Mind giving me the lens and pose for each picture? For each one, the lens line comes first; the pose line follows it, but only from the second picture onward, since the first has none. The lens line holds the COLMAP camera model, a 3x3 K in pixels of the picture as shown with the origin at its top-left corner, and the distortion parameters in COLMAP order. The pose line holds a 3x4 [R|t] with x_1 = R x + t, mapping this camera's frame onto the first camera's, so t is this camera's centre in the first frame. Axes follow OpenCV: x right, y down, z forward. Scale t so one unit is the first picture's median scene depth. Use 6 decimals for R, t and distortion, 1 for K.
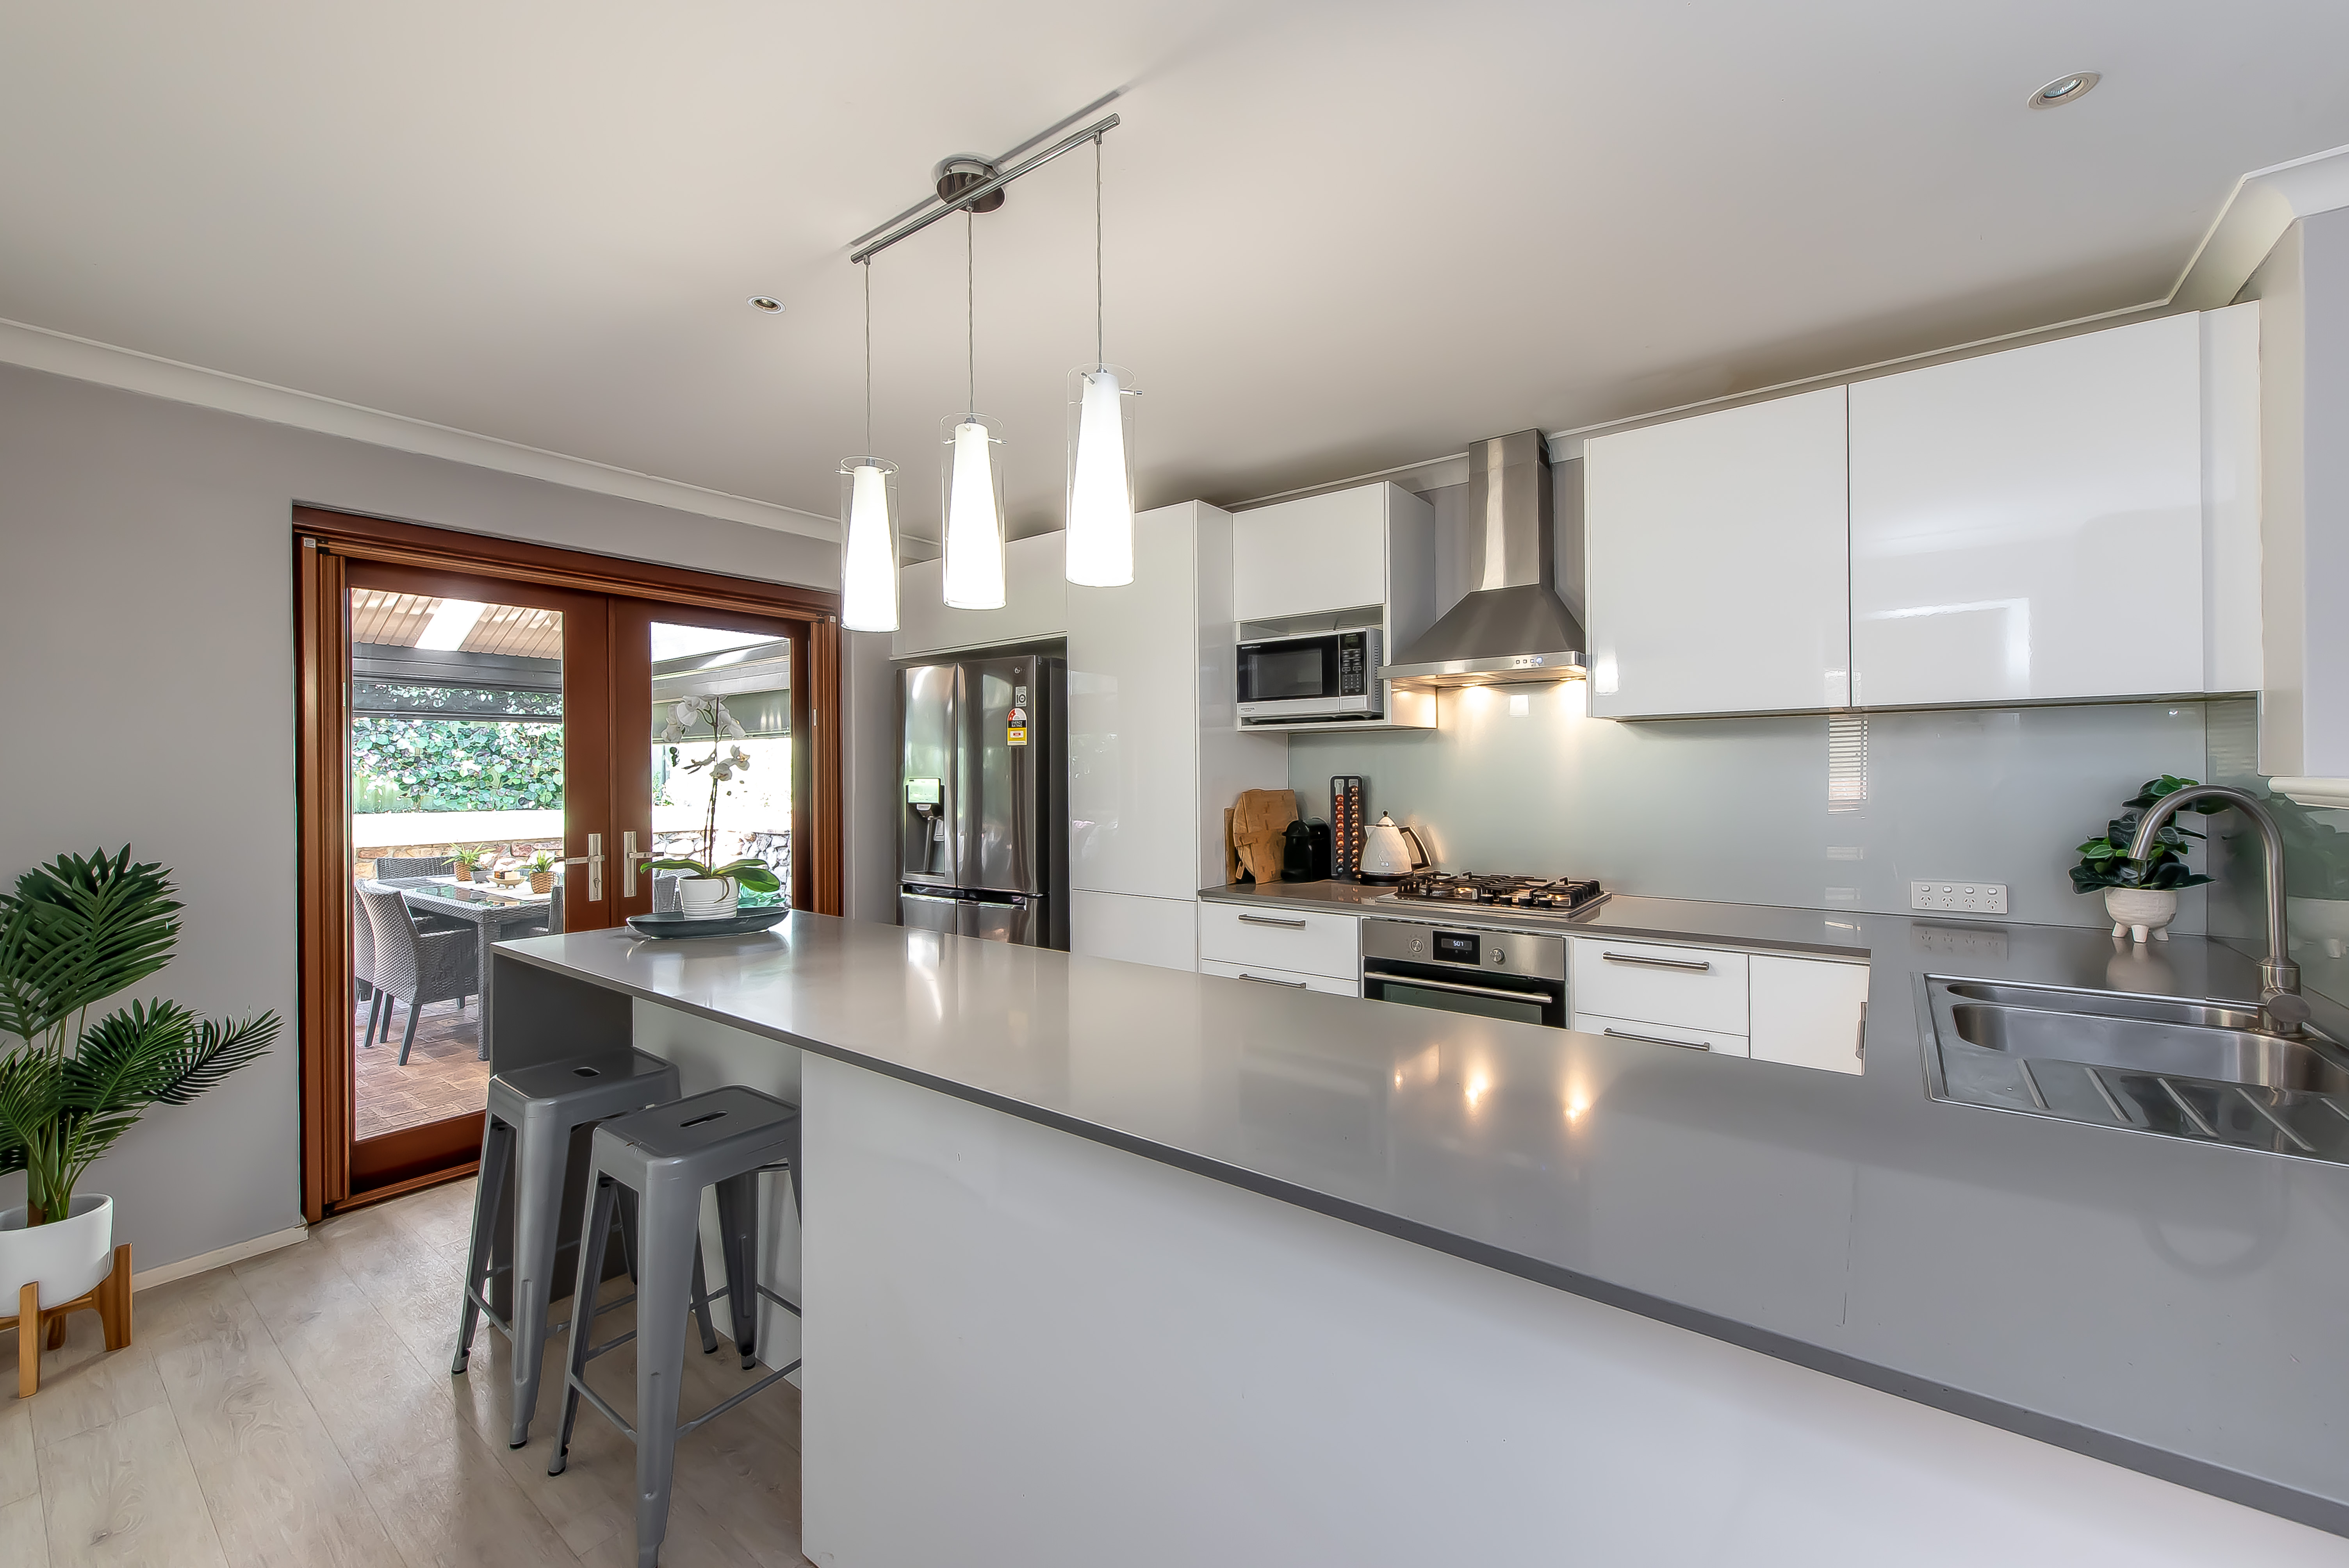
lens RADIAL K [[931.4, 0, 1172.7], [0, 931.4, 777.8], [0, 0, 1]] dist [0.000747, 0.000282]
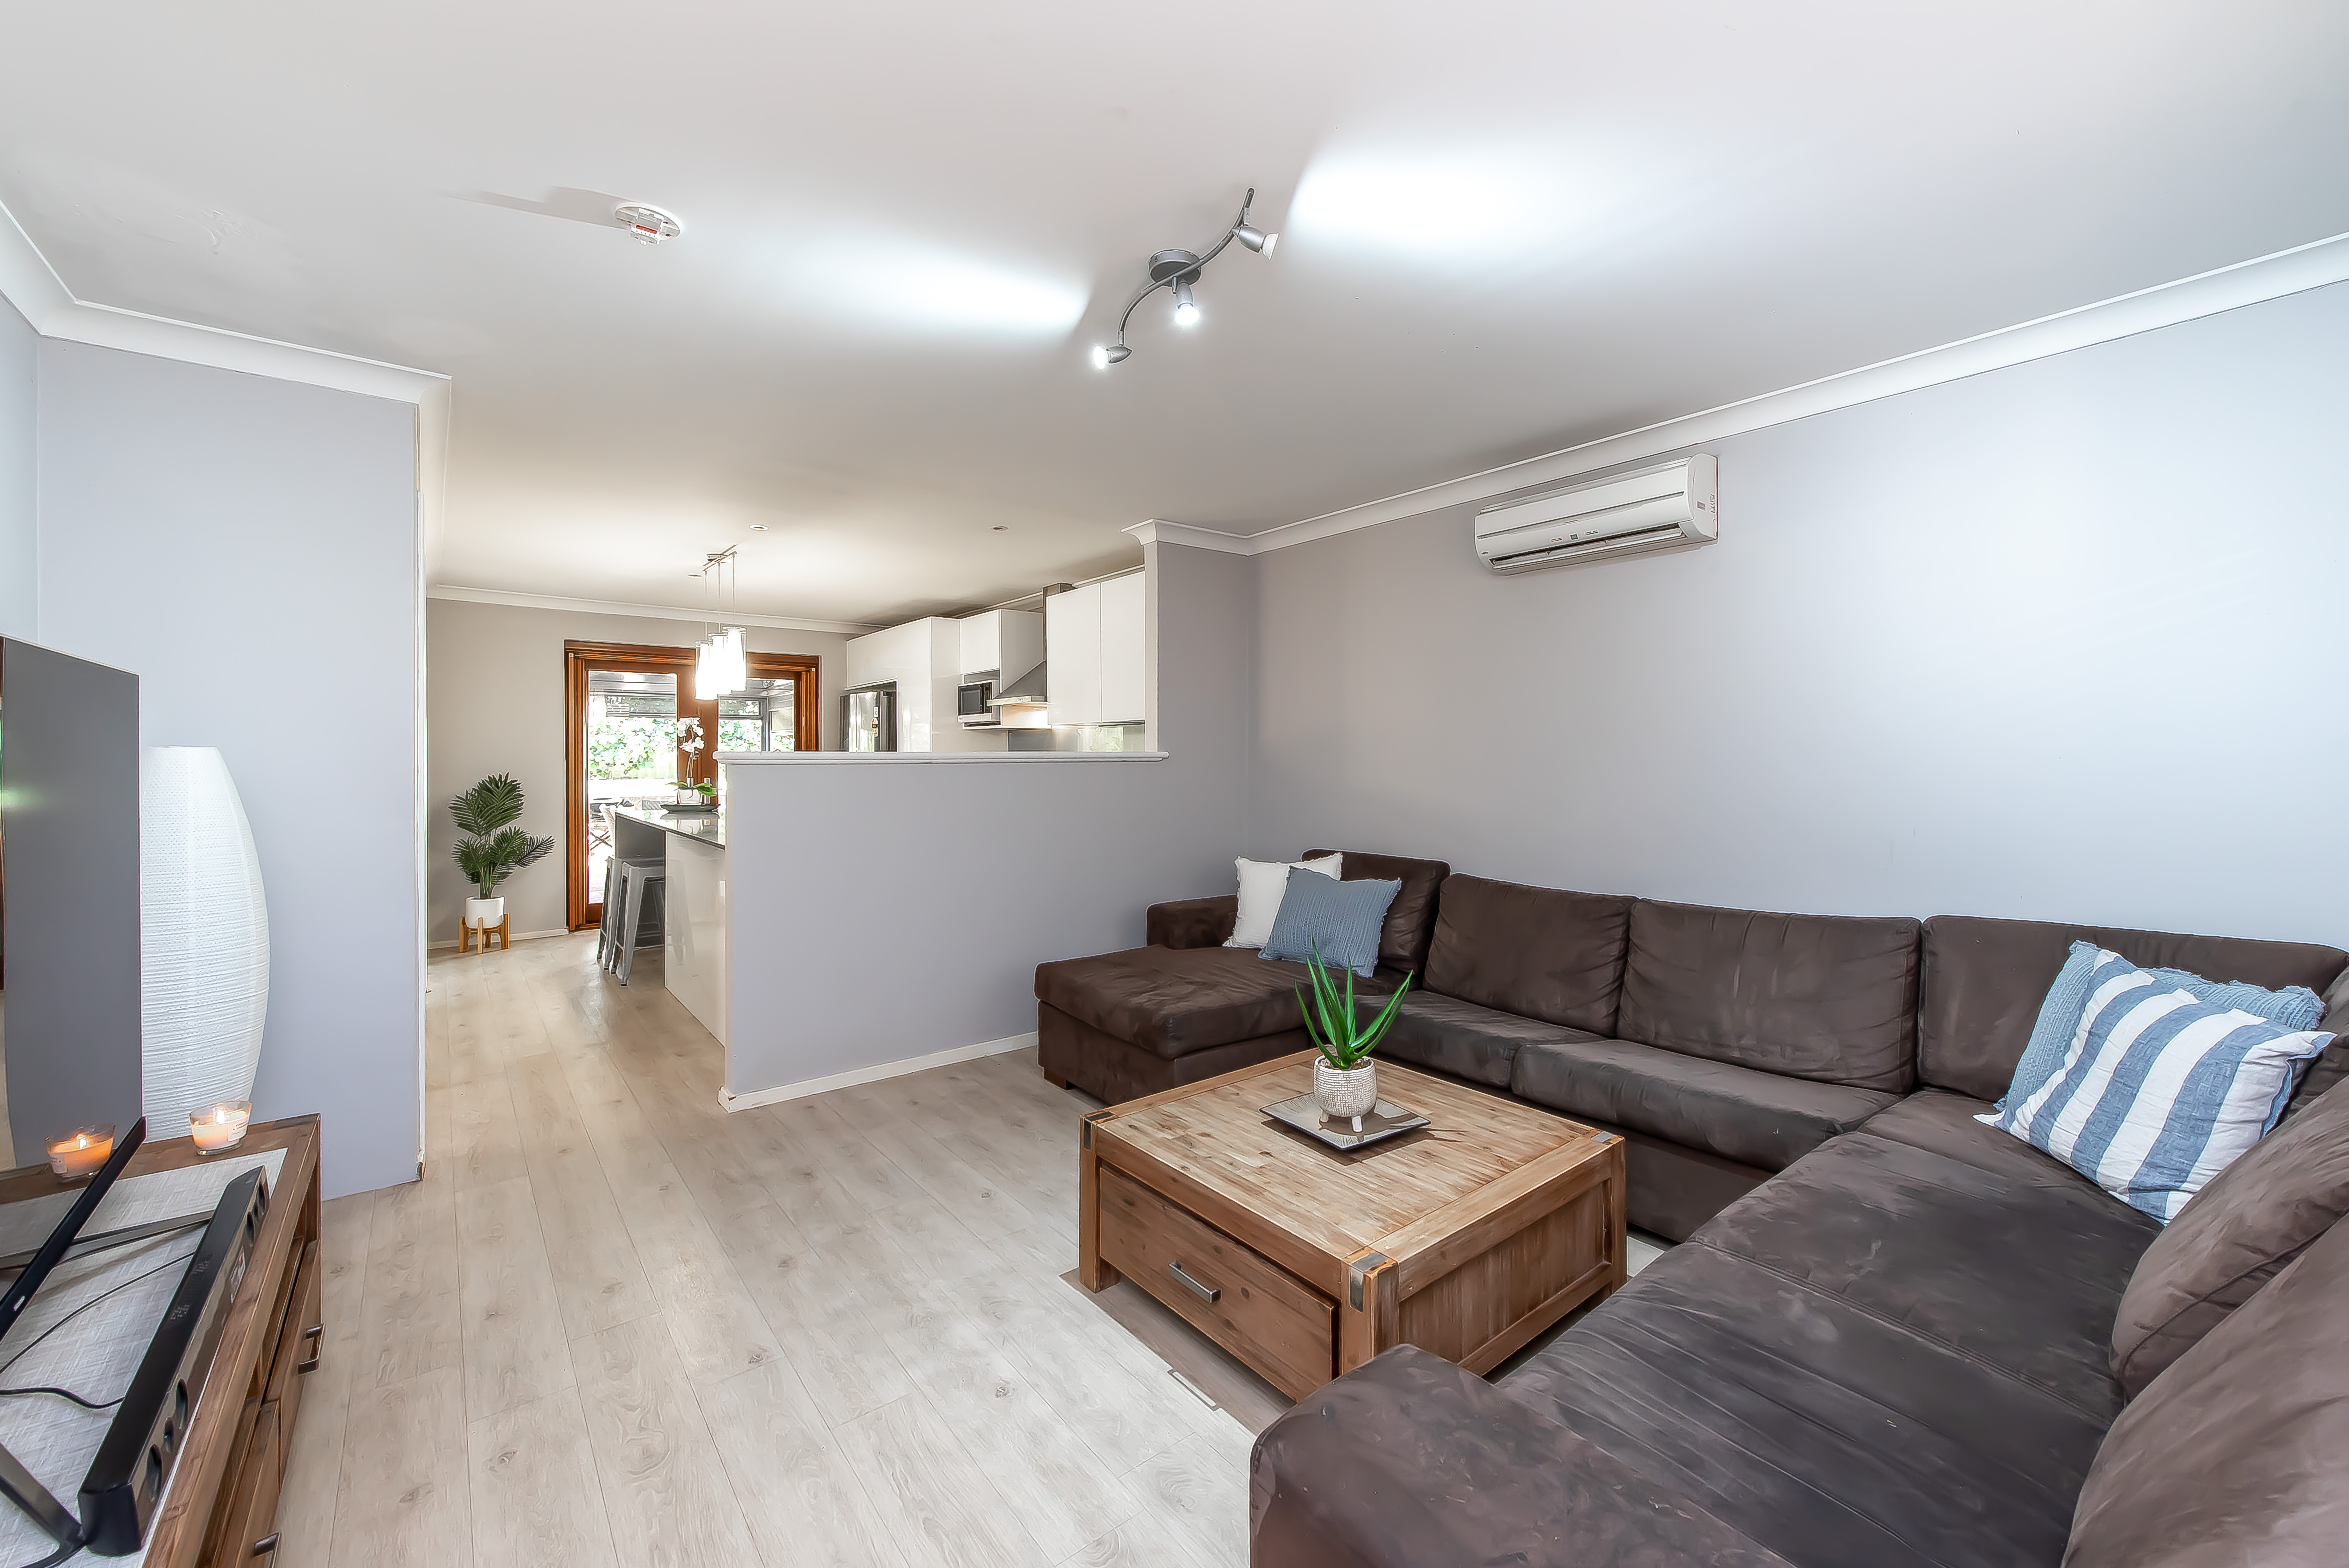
lens RADIAL K [[916.4, 0, 1173.5], [0, 916.4, 765.8], [0, 0, 1]] dist [0.000112, 0.000068]
pose [[0.969931, 0.008294, -0.243240, 1.090262], [-0.007283, 0.999961, 0.005054, 0.015019], [0.243272, -0.003131, 0.969953, -0.869105]]
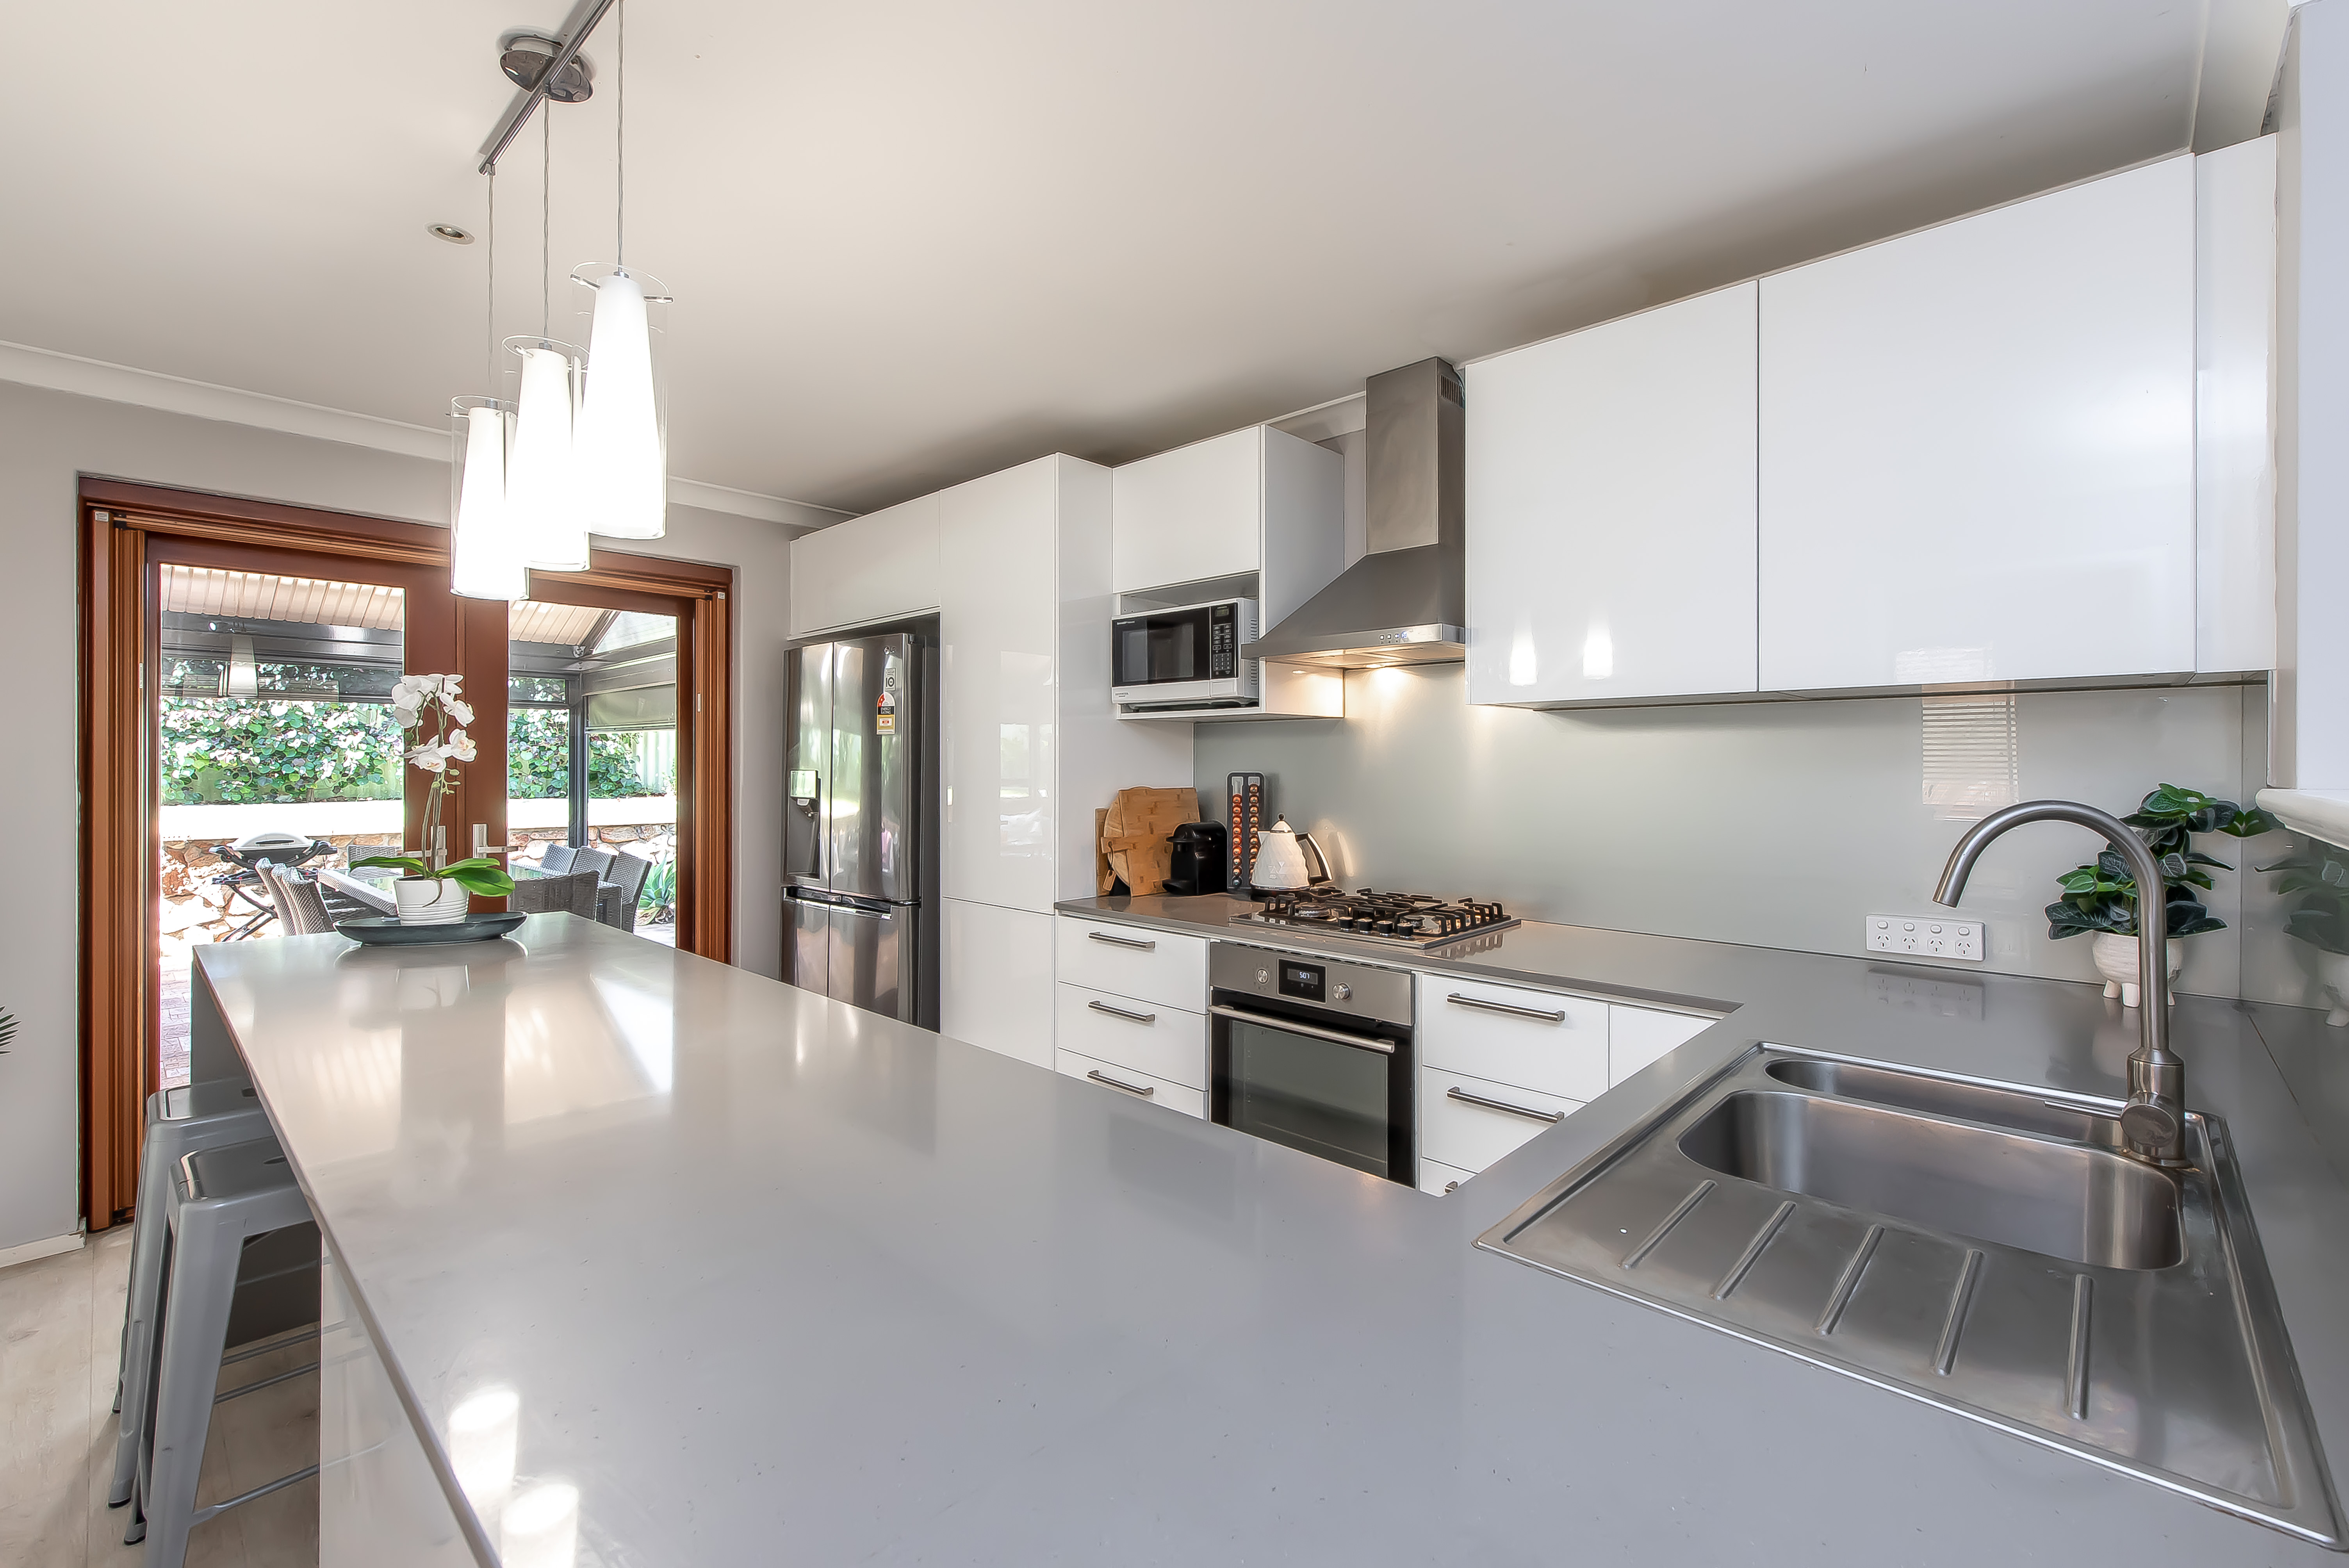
lens RADIAL K [[1001.2, 0, 1177.2], [0, 1001.2, 770.9], [0, 0, 1]] dist [0.003018, -0.003658]
pose [[0.994839, 0.010555, -0.100911, 0.244602], [-0.010670, 0.999943, -0.000603, -0.002746], [0.100899, 0.001677, 0.994895, 0.085531]]
